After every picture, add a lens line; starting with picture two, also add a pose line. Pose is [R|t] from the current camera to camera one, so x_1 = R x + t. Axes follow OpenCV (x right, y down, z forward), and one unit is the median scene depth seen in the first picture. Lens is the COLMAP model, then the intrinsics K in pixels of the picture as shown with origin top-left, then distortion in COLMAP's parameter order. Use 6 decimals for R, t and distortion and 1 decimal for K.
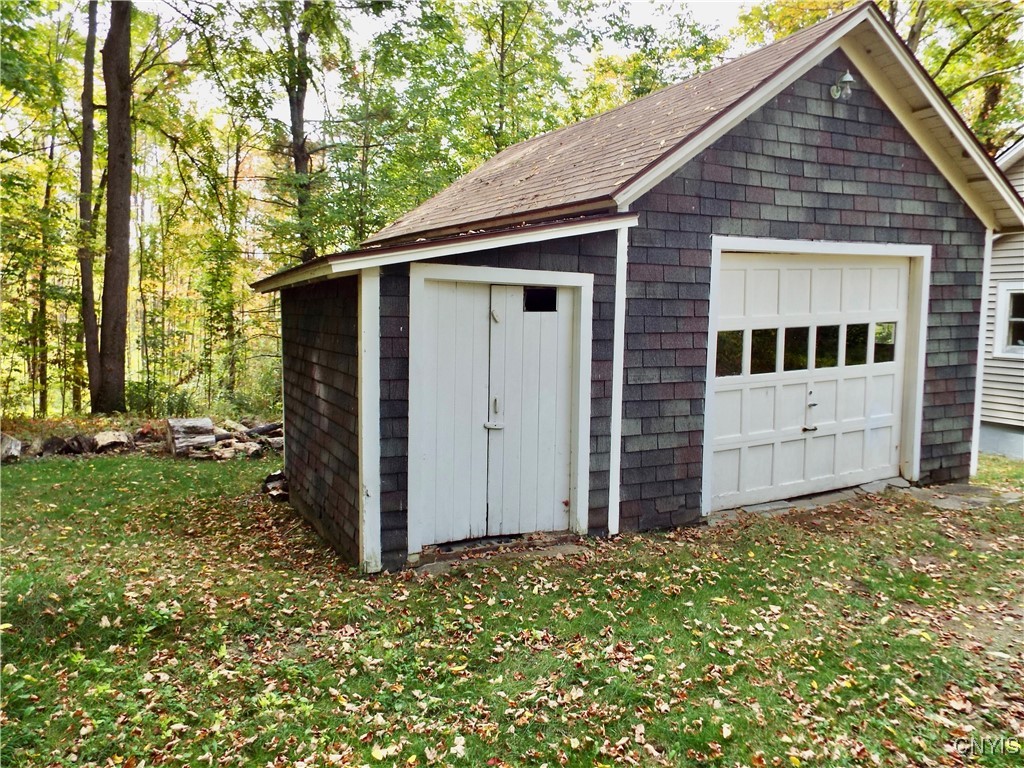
lens RADIAL K [[753.9, 0, 512.0], [0, 753.9, 384.0], [0, 0, 1]] dist [-0.010450, 0.032059]
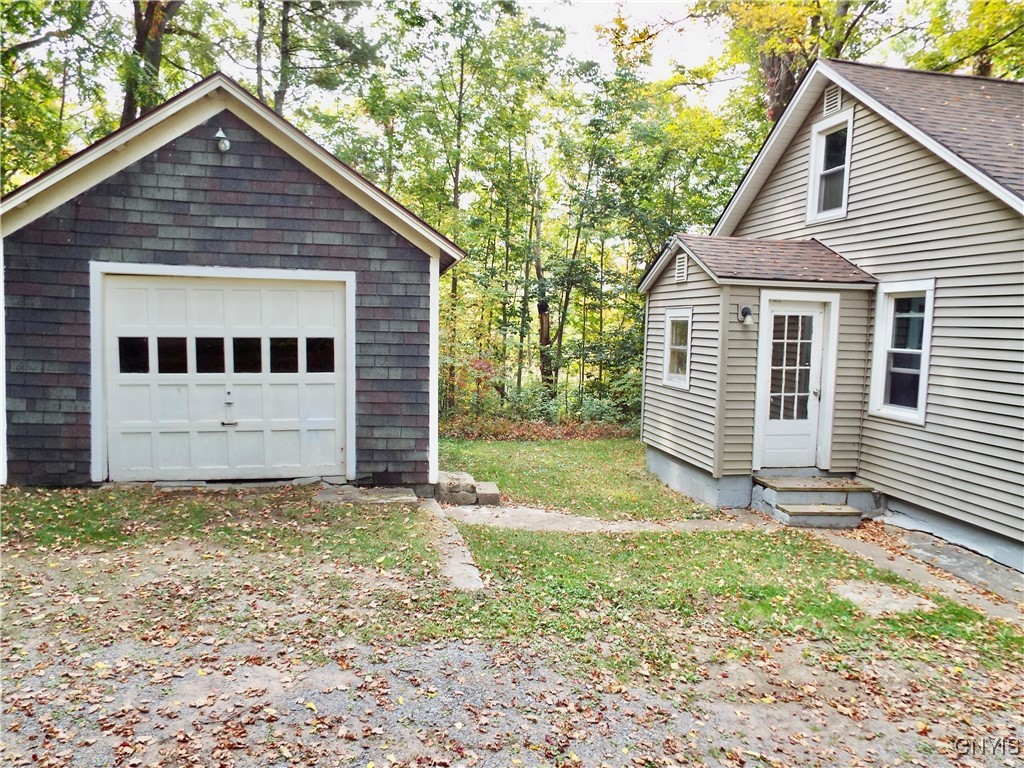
lens RADIAL K [[753.9, 0, 512.0], [0, 753.9, 384.0], [0, 0, 1]] dist [-0.010450, 0.032059]
pose [[0.951482, 0.053375, -0.303040, 1.235768], [-0.064091, 0.997618, -0.025520, -0.000764], [0.300956, 0.043705, 0.952636, -0.004538]]
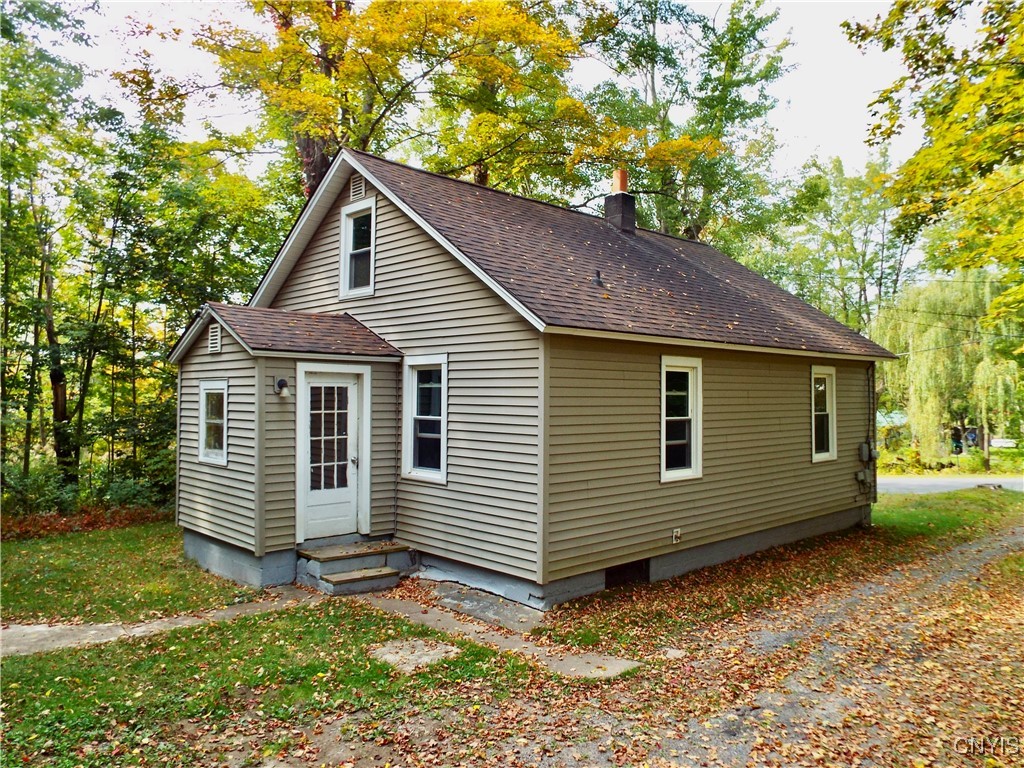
lens RADIAL K [[753.9, 0, 512.0], [0, 753.9, 384.0], [0, 0, 1]] dist [-0.010450, 0.032059]
pose [[0.965877, 0.014767, 0.258582, 1.311745], [0.018585, 0.991848, -0.126063, -0.033836], [-0.258335, 0.126567, 0.957728, 0.032474]]
